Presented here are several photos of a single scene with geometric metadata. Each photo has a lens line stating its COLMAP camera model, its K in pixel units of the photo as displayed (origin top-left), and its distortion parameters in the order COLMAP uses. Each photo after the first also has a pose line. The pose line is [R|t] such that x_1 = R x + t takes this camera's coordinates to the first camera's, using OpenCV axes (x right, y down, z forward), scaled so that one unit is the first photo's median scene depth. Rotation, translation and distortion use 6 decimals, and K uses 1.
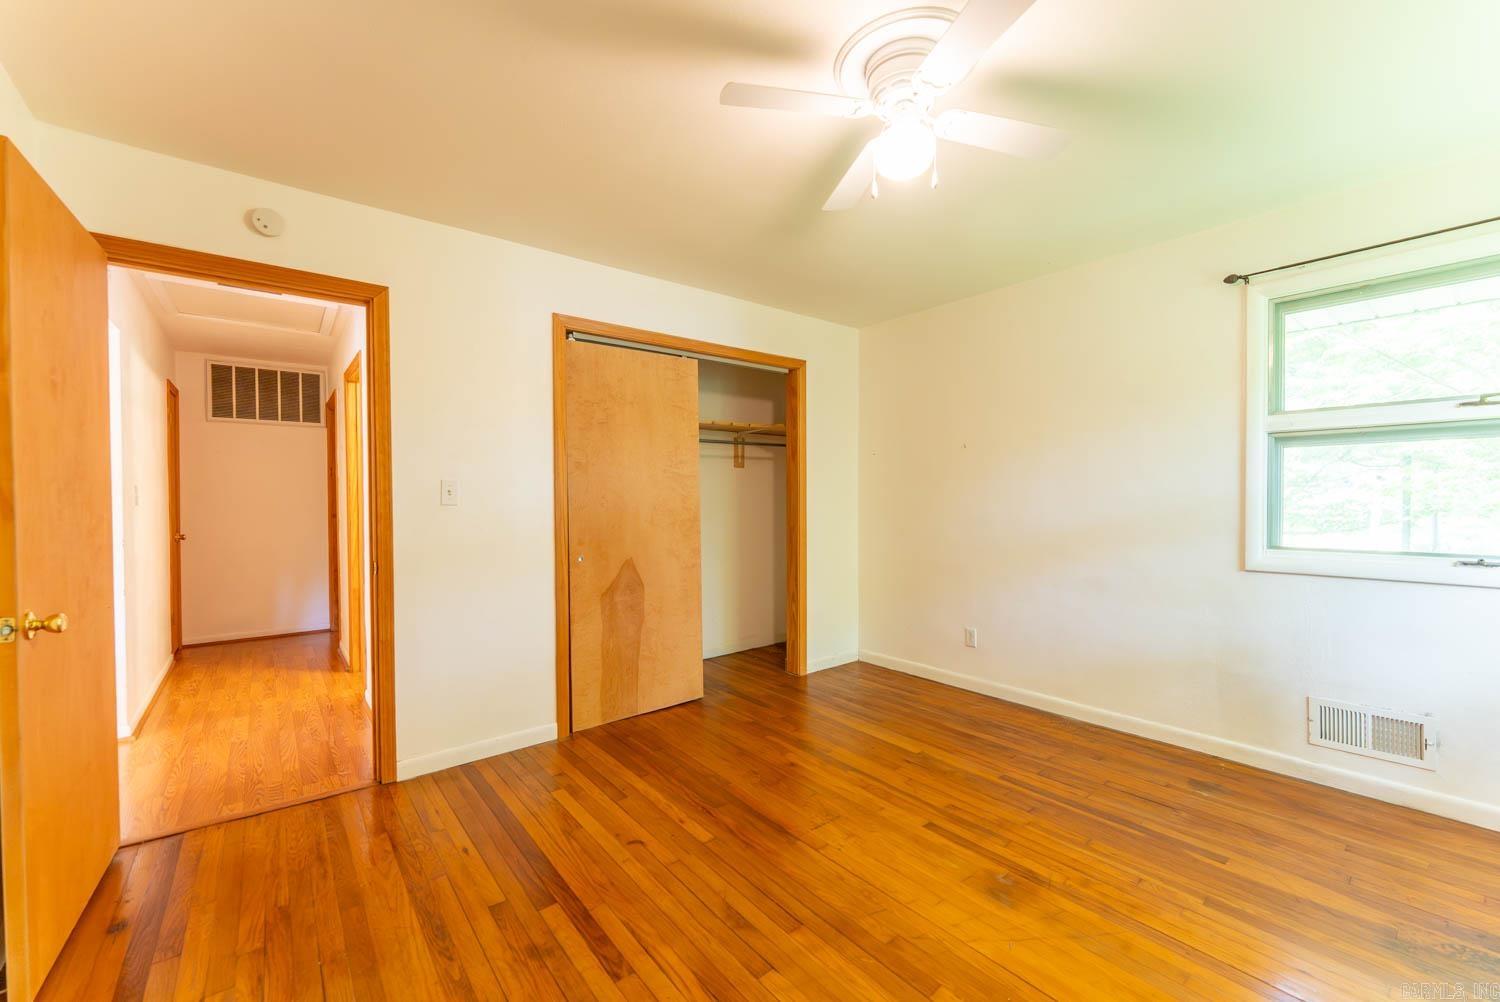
lens RADIAL K [[600.8, 0, 743.6], [0, 600.8, 505.0], [0, 0, 1]] dist [0.000180, -0.000061]
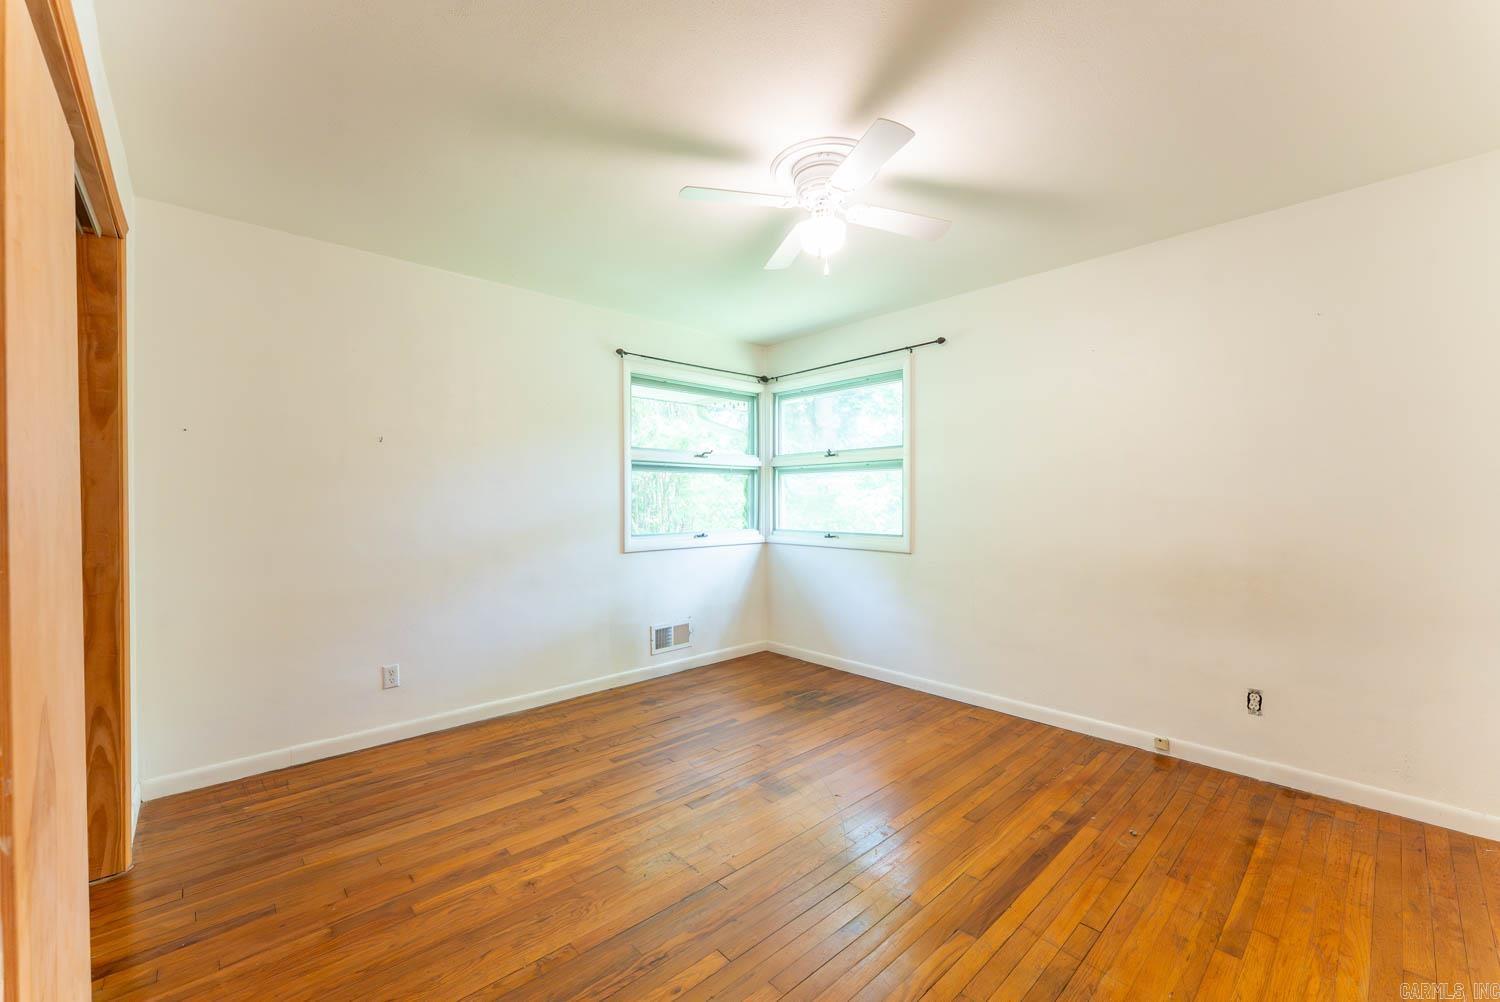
lens RADIAL K [[600.8, 0, 743.6], [0, 600.8, 505.0], [0, 0, 1]] dist [0.000180, -0.000061]
pose [[-0.071331, -0.000975, 0.997452, -0.644662], [0.015351, 0.999880, 0.002075, -0.005842], [-0.997335, 0.015460, -0.071308, 0.812458]]
